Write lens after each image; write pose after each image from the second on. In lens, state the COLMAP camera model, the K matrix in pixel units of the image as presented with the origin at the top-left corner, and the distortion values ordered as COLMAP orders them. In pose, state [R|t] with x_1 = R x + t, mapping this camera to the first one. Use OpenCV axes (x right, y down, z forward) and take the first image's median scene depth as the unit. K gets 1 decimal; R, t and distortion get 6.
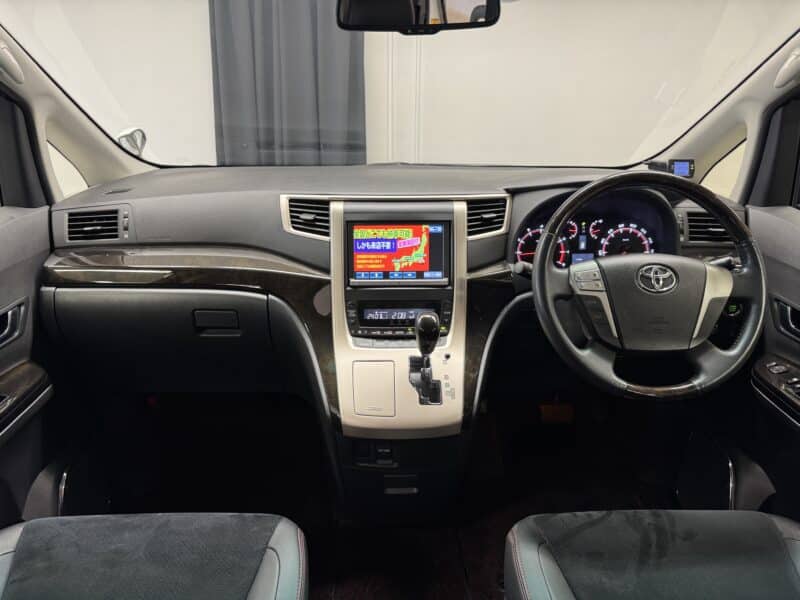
lens RADIAL K [[574.5, 0, 400.0], [0, 574.5, 300.0], [0, 0, 1]] dist [0.145878, -0.240243]
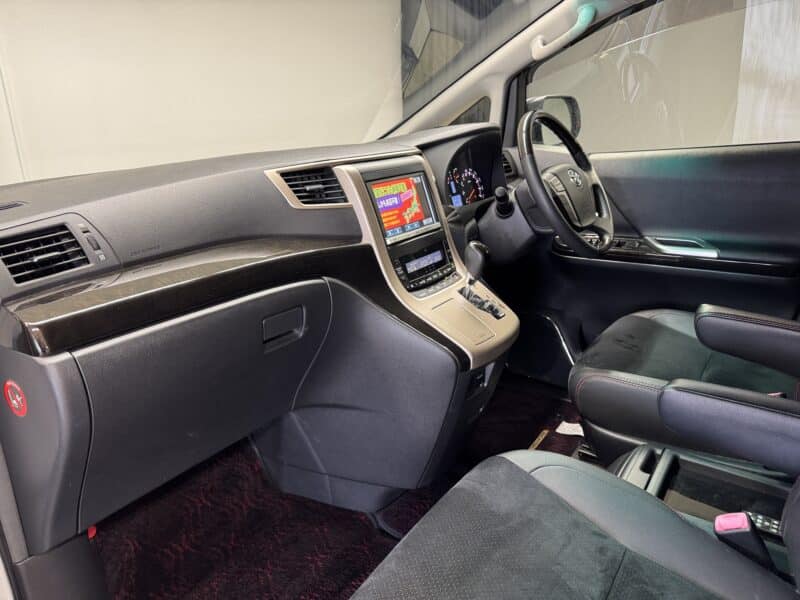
lens RADIAL K [[574.5, 0, 400.0], [0, 574.5, 300.0], [0, 0, 1]] dist [0.145878, -0.240243]
pose [[0.576037, -0.268155, 0.772188, -0.855124], [0.331344, 0.940171, 0.079314, -0.007685], [-0.747257, 0.210172, 0.630424, 0.385530]]
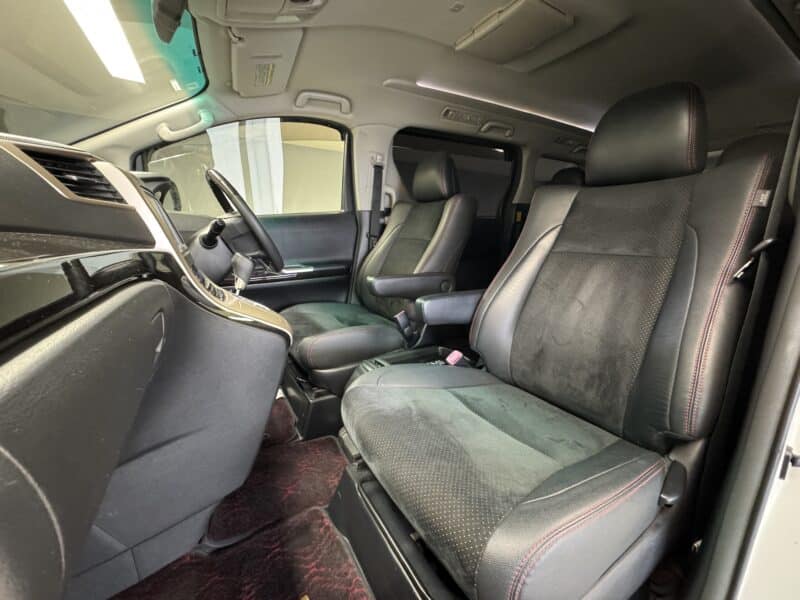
lens RADIAL K [[325.2, 0, 400.0], [0, 325.2, 300.0], [0, 0, 1]] dist [-0.000493, -0.000124]
pose [[-0.495638, -0.175522, 0.850609, -0.735341], [0.338739, 0.862744, 0.375405, -0.035356], [-0.799749, 0.474199, -0.368153, 0.940345]]
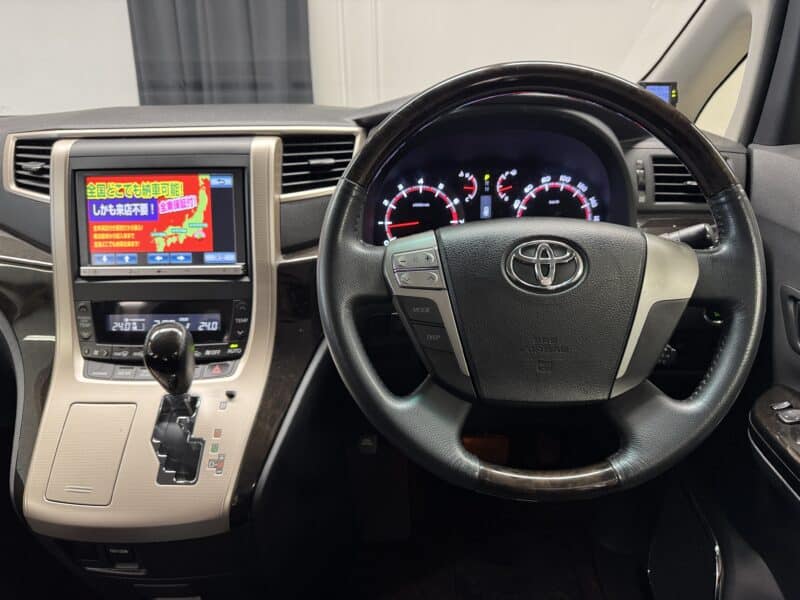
lens RADIAL K [[574.5, 0, 400.0], [0, 574.5, 300.0], [0, 0, 1]] dist [0.145878, -0.240243]
pose [[0.998741, -0.001410, -0.050151, 0.279240], [0.003037, 0.999471, 0.032386, -0.018682], [0.050079, -0.032497, 0.998216, 0.394947]]
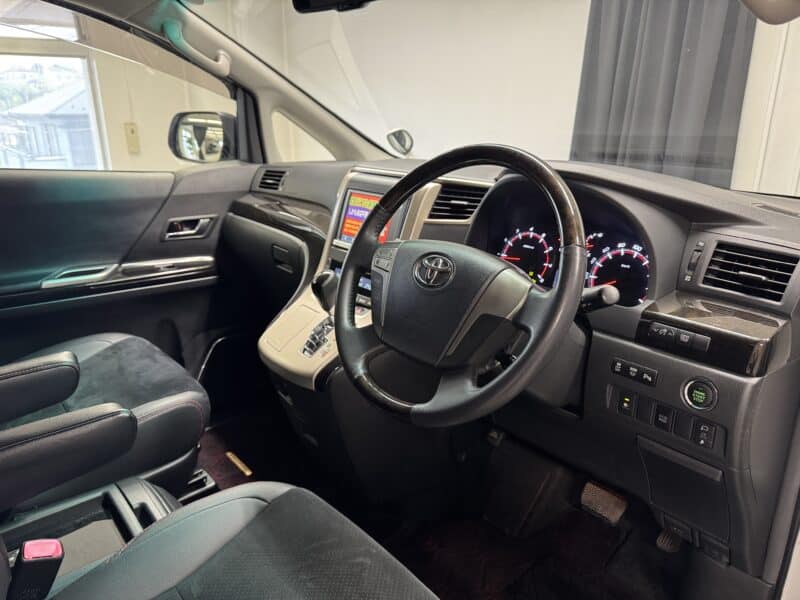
lens RADIAL K [[574.5, 0, 400.0], [0, 574.5, 300.0], [0, 0, 1]] dist [0.145878, -0.240243]
pose [[0.633921, 0.237892, -0.735902, 0.840536], [-0.299162, 0.952874, 0.050328, -0.016914], [0.713194, 0.188250, 0.675215, 0.355067]]
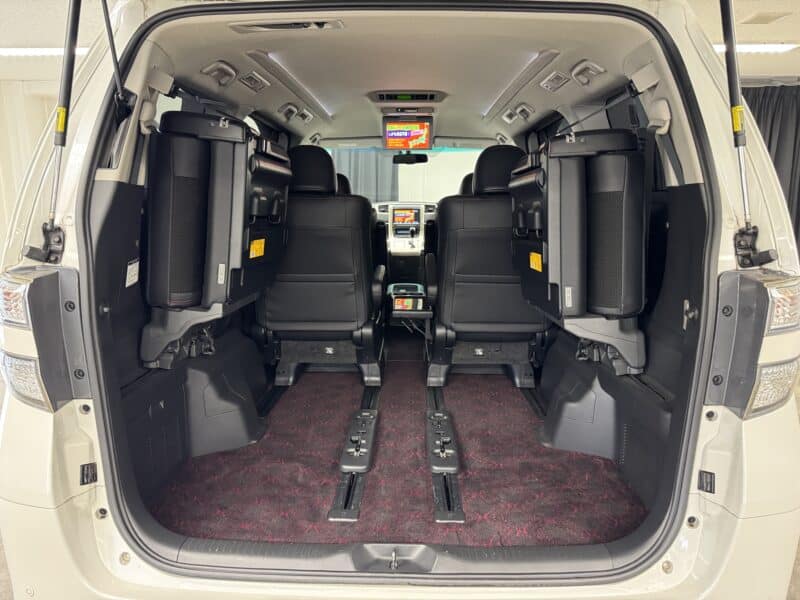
lens RADIAL K [[574.5, 0, 400.0], [0, 574.5, 300.0], [0, 0, 1]] dist [0.145878, -0.240243]
pose [[0.998782, 0.006133, -0.048967, 0.148229], [-0.015495, 0.981045, -0.193162, 1.215822], [0.046855, 0.193685, 0.979944, -2.695907]]
